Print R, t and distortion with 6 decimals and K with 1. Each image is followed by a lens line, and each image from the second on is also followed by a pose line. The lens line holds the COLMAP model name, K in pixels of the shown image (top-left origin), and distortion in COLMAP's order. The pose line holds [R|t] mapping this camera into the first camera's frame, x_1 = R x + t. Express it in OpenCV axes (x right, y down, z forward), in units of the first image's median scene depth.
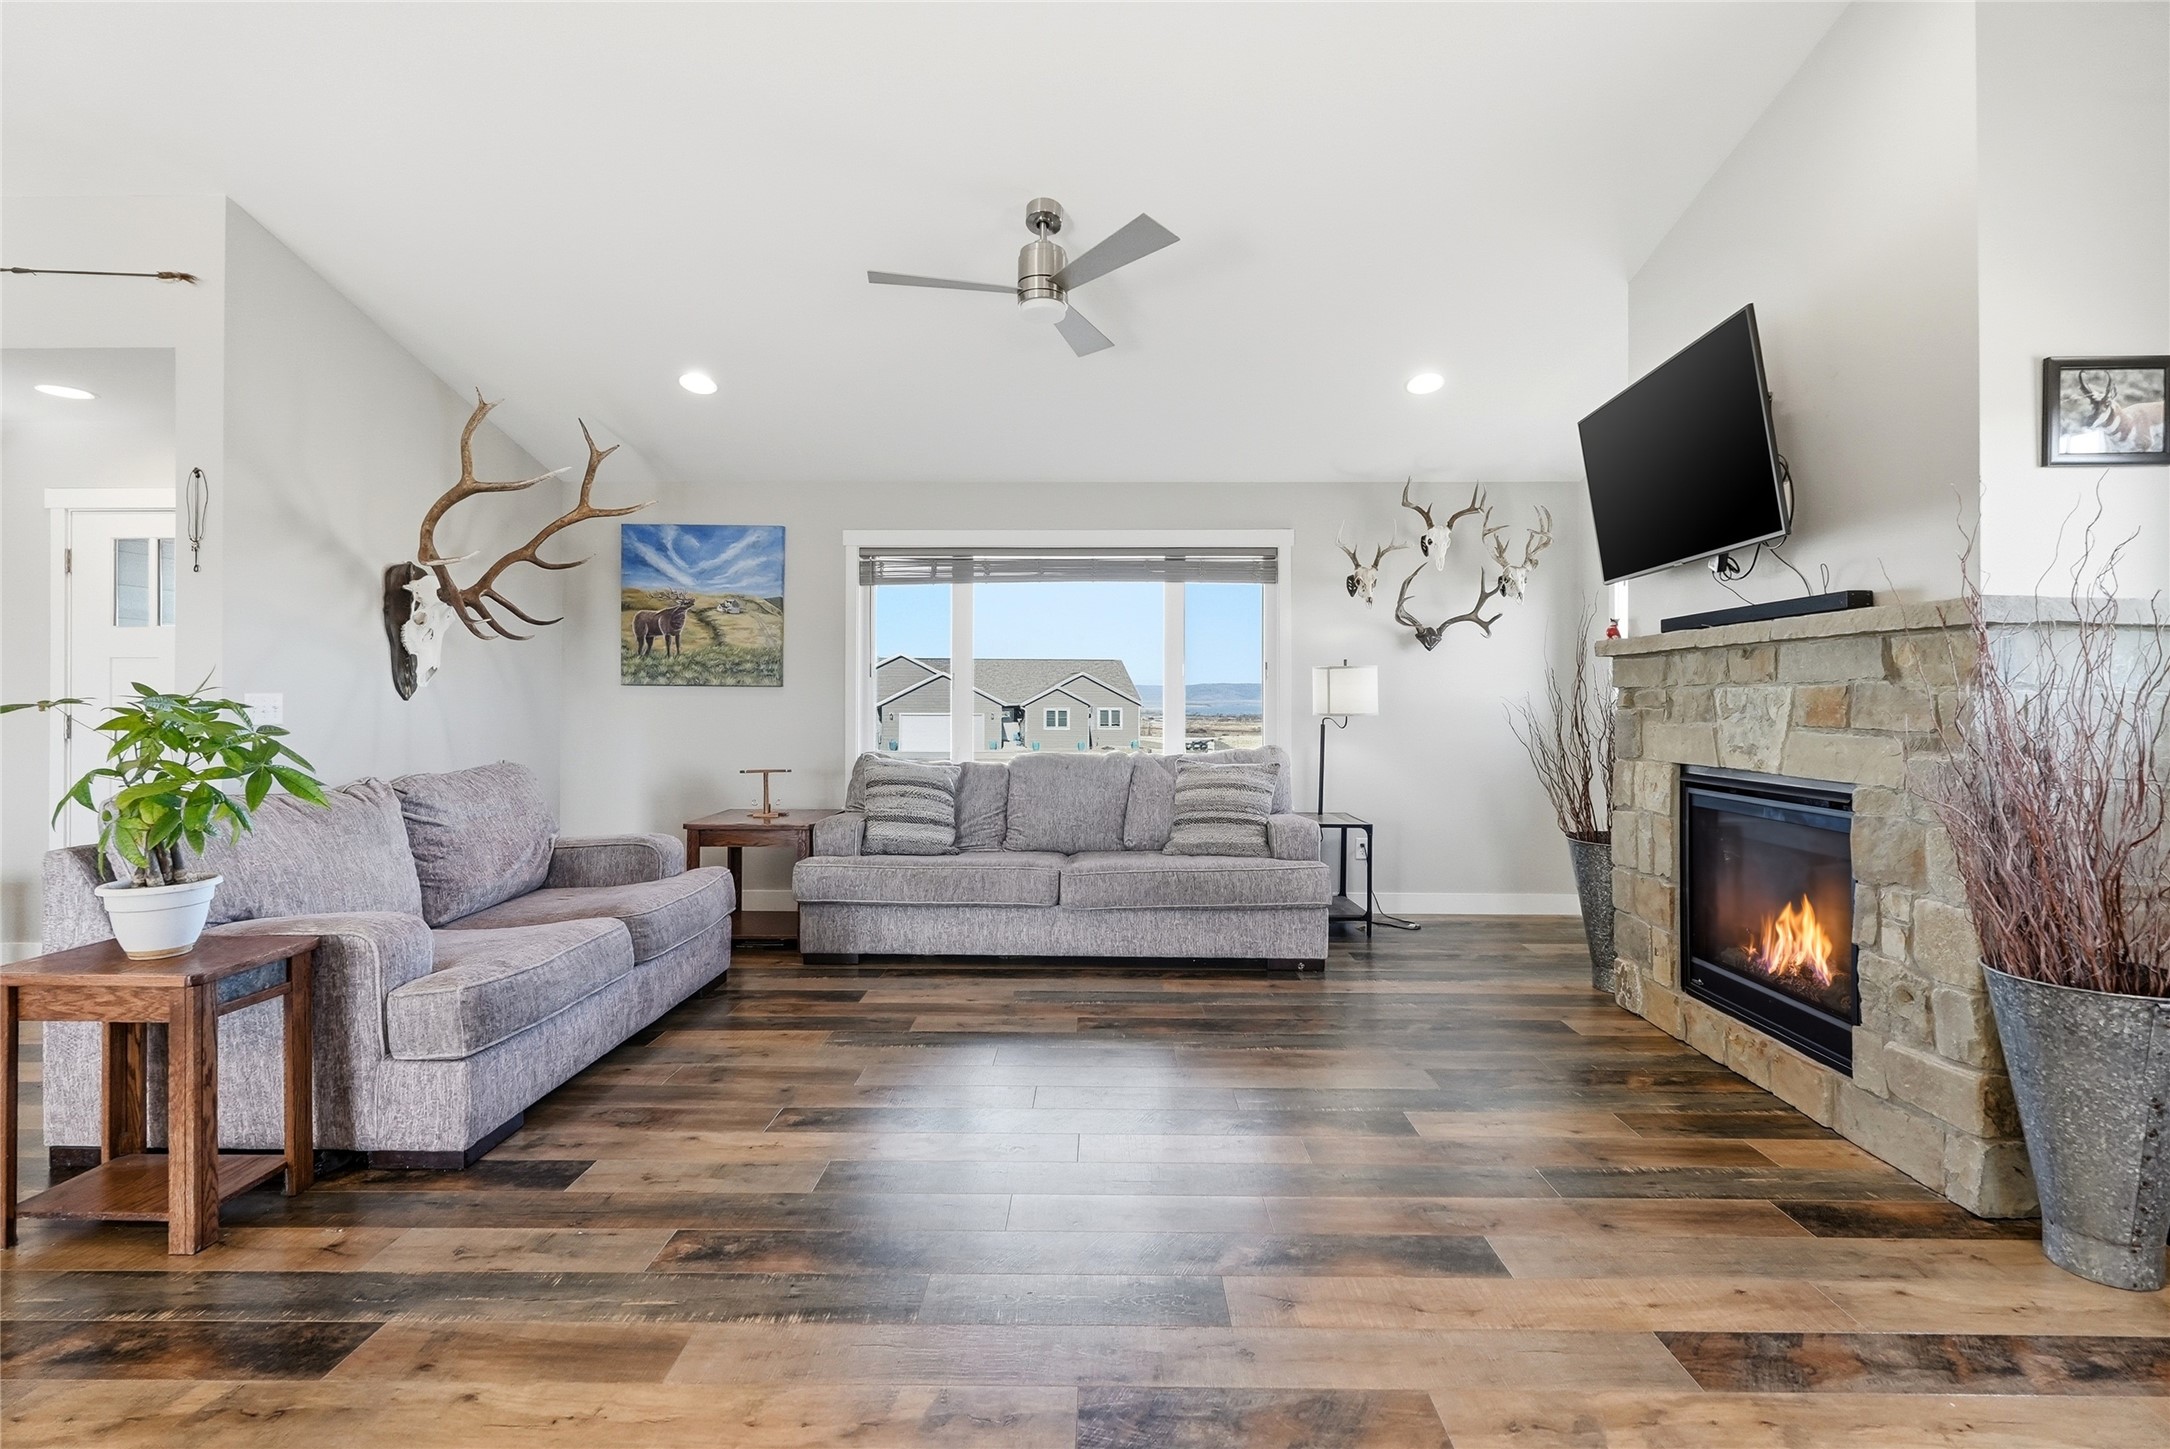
lens RADIAL K [[996.3, 0, 1086.6], [0, 996.3, 705.2], [0, 0, 1]] dist [0.000867, 0.000795]
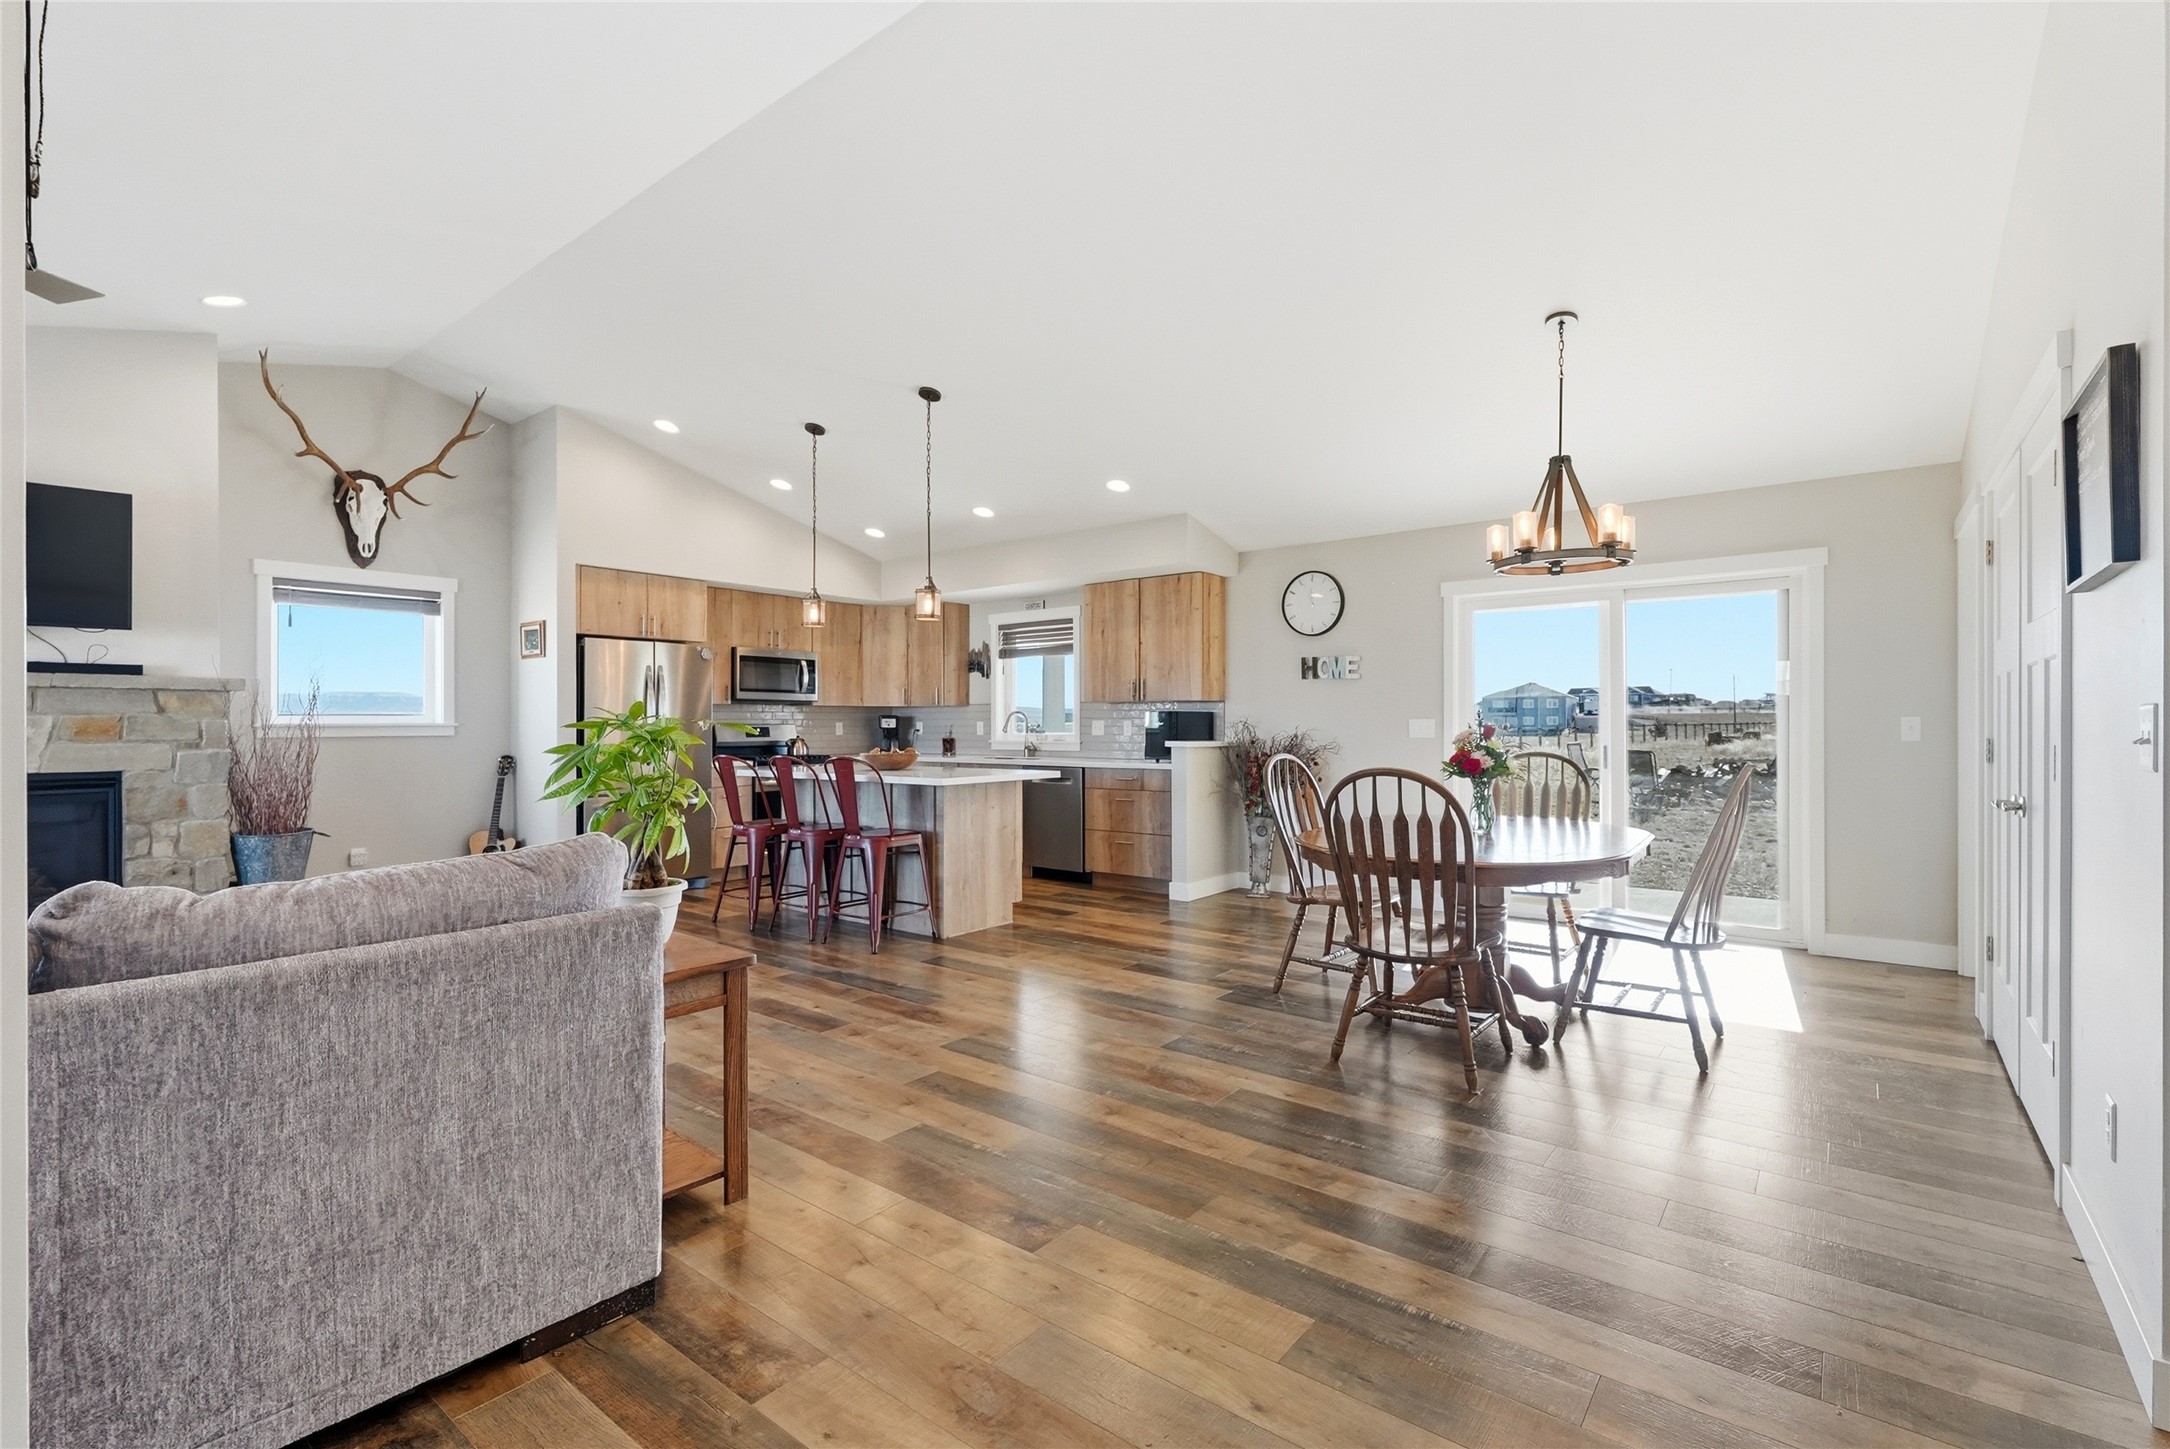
lens RADIAL K [[996.3, 0, 1102.1], [0, 996.3, 722.0], [0, 0, 1]] dist [0.000867, 0.000795]
pose [[-0.810835, 0.008623, 0.585211, -1.782883], [0.005580, 0.999960, -0.007003, 0.013972], [-0.585248, -0.002413, -0.810851, 1.476108]]
